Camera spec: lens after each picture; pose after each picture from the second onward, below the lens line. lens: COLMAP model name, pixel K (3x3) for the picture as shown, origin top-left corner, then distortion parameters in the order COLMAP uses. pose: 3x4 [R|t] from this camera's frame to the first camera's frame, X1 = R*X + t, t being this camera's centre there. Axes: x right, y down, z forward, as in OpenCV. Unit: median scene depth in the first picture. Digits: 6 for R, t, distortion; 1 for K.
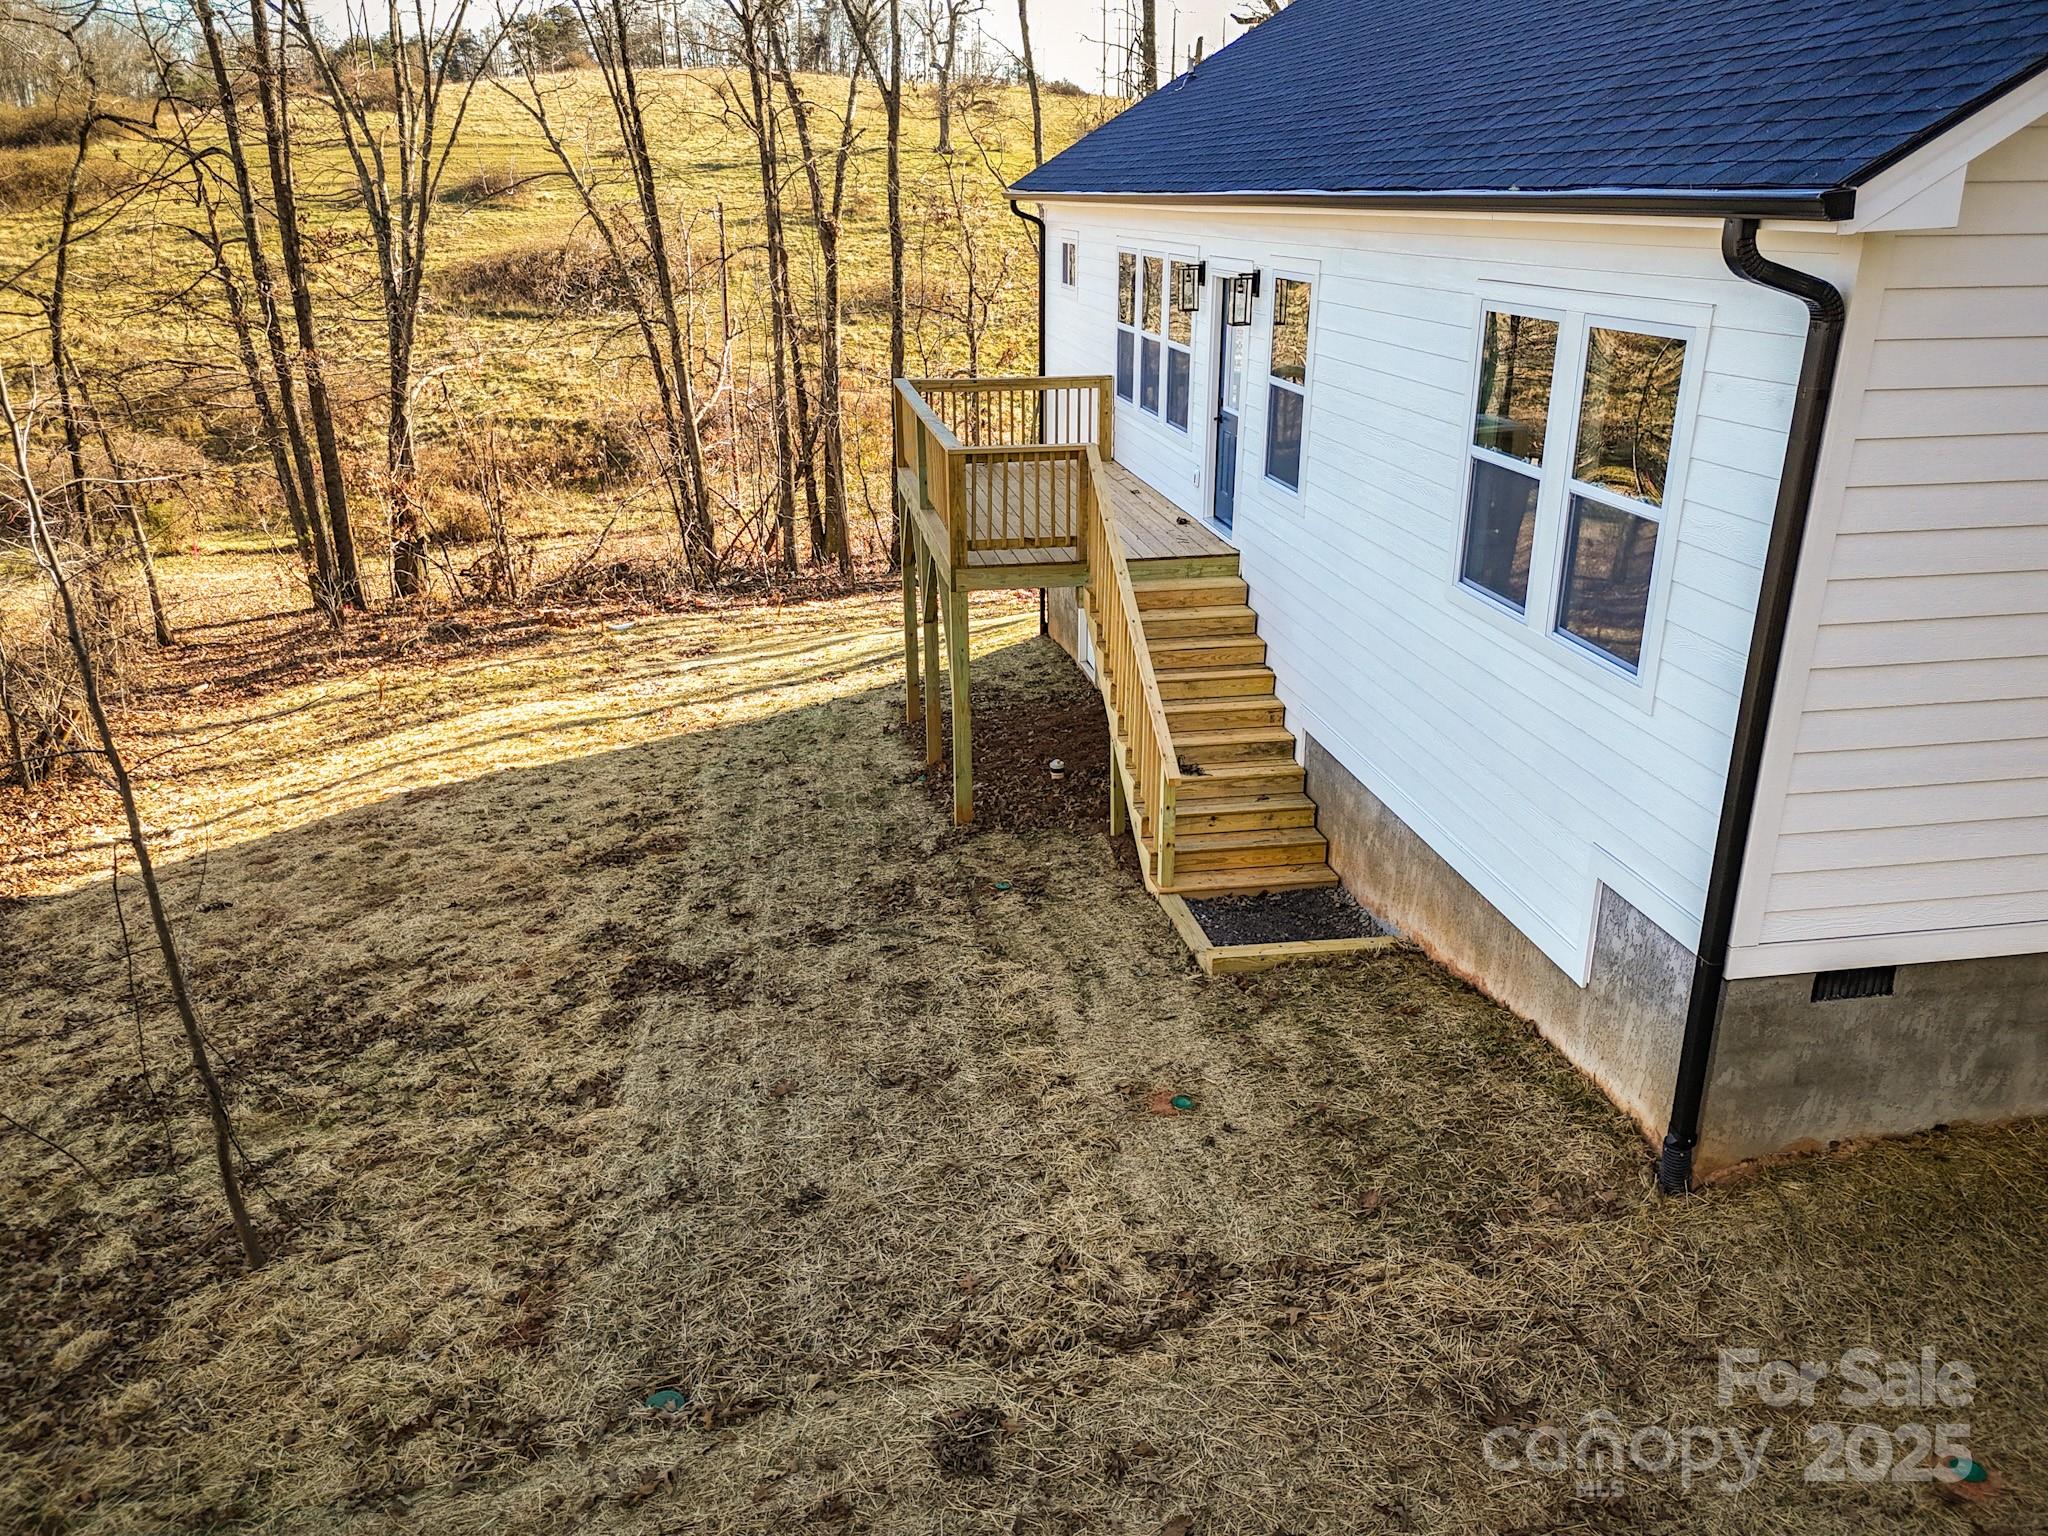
lens RADIAL K [[1499.5, 0, 1074.1], [0, 1499.5, 772.9], [0, 0, 1]] dist [0.066545, -0.002914]
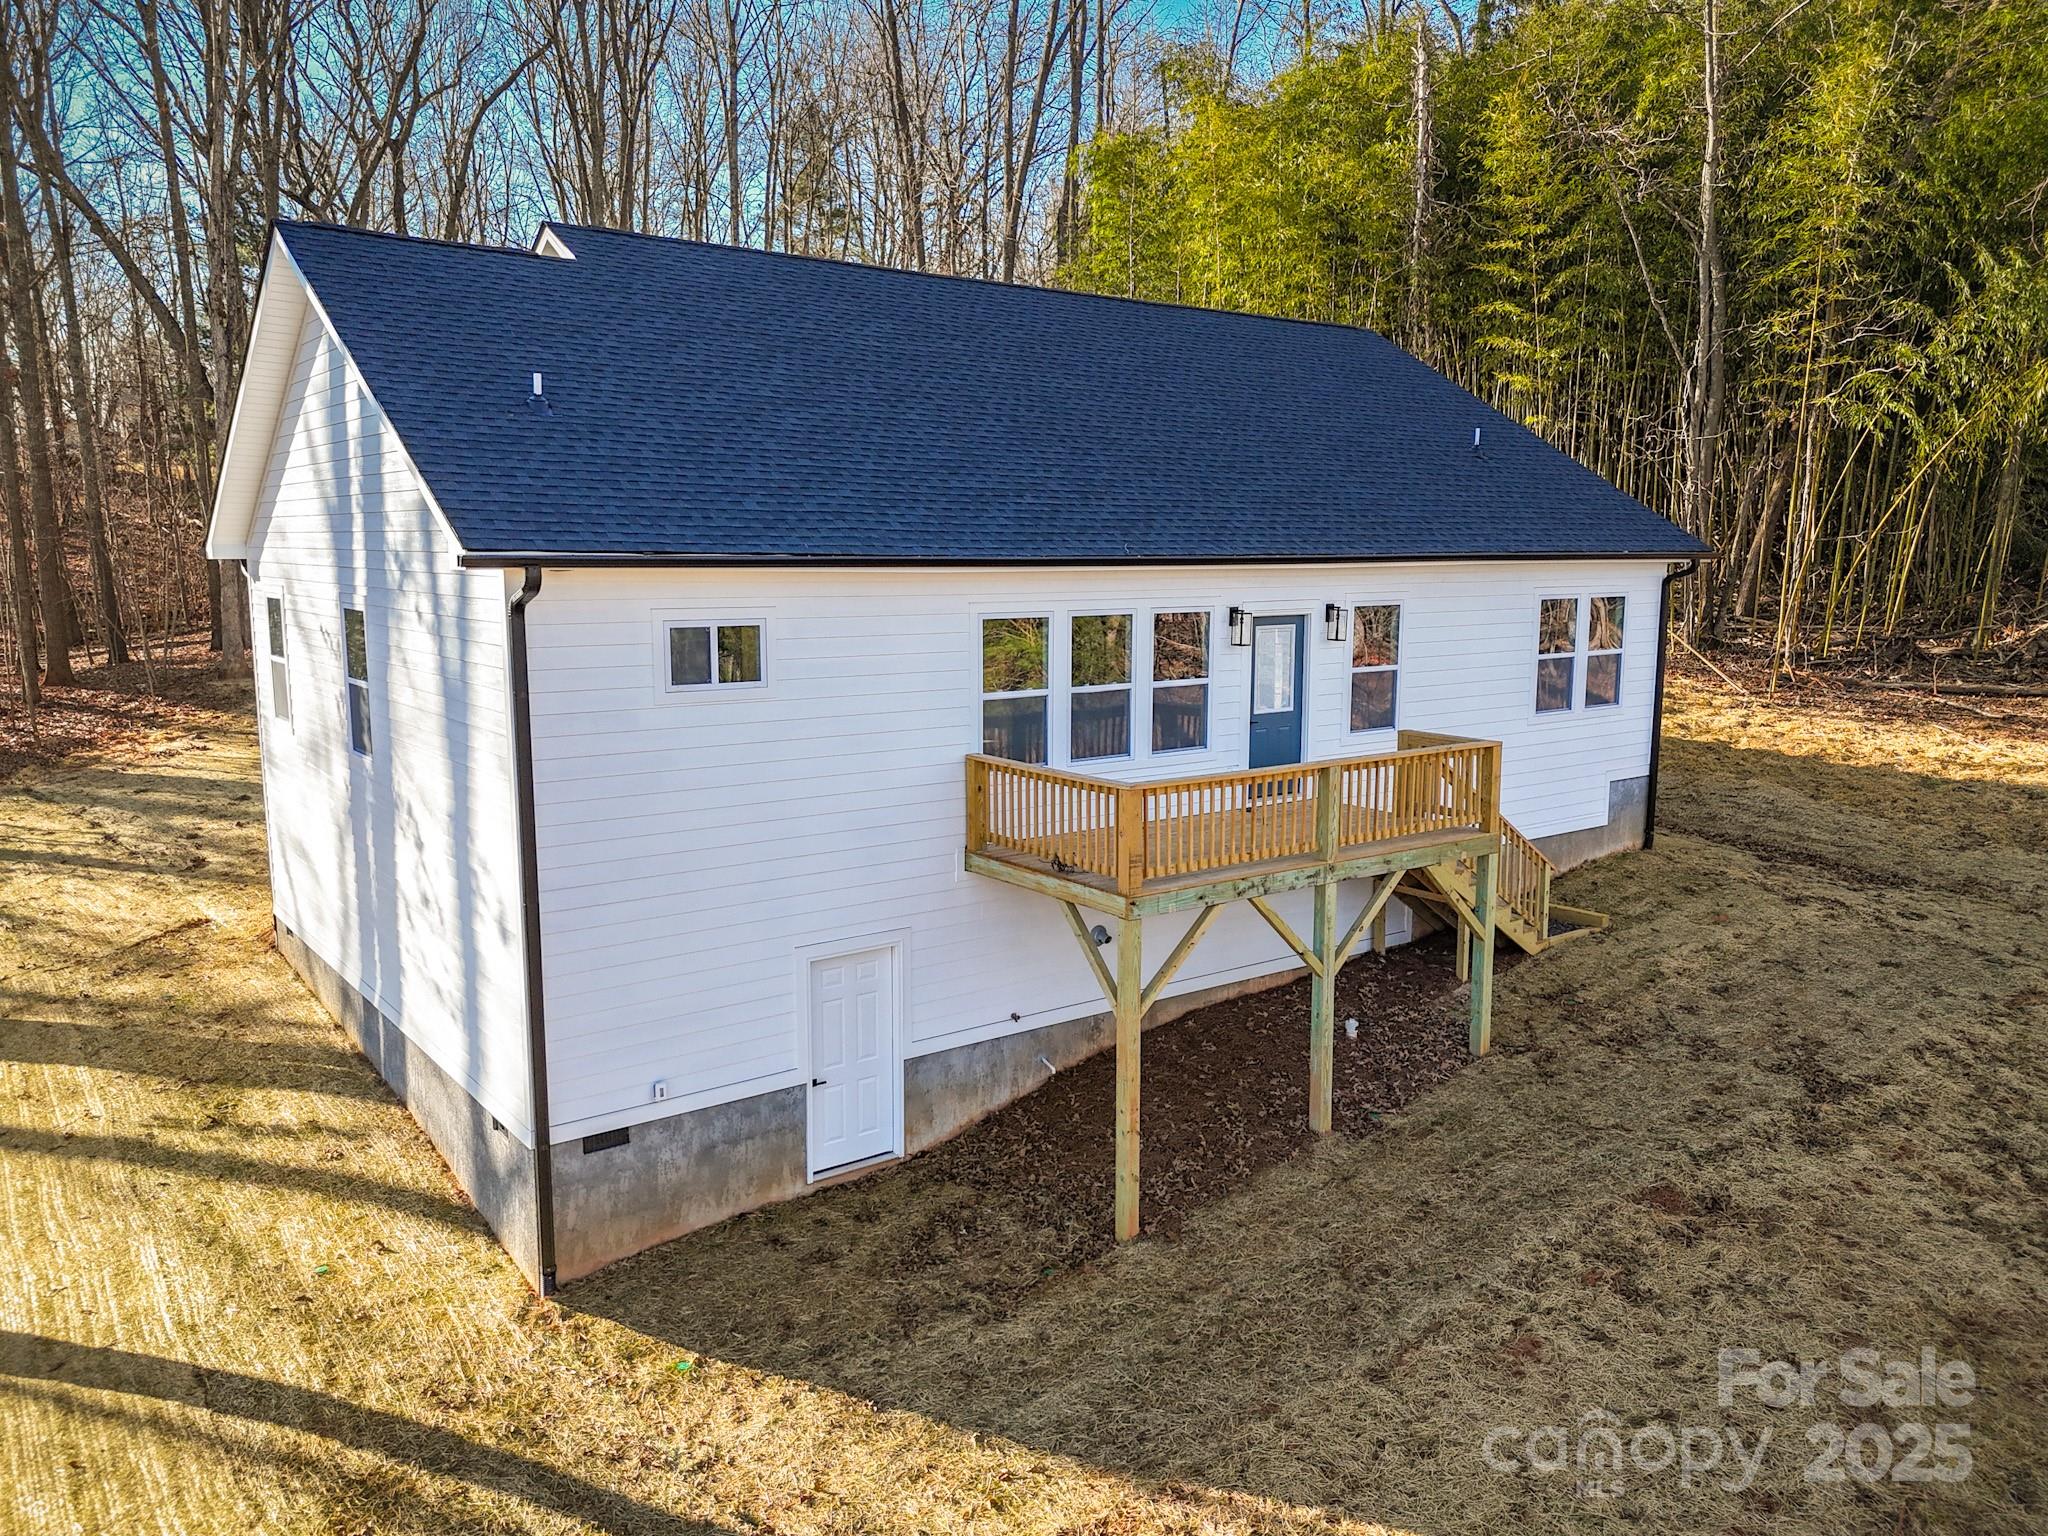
lens RADIAL K [[1499.5, 0, 1074.1], [0, 1499.5, 772.9], [0, 0, 1]] dist [0.066545, -0.002914]
pose [[-0.459212, -0.125913, 0.879358, -1.110954], [0.322363, 0.898805, 0.297039, -0.730134], [-0.827772, 0.419876, -0.372152, 1.896361]]
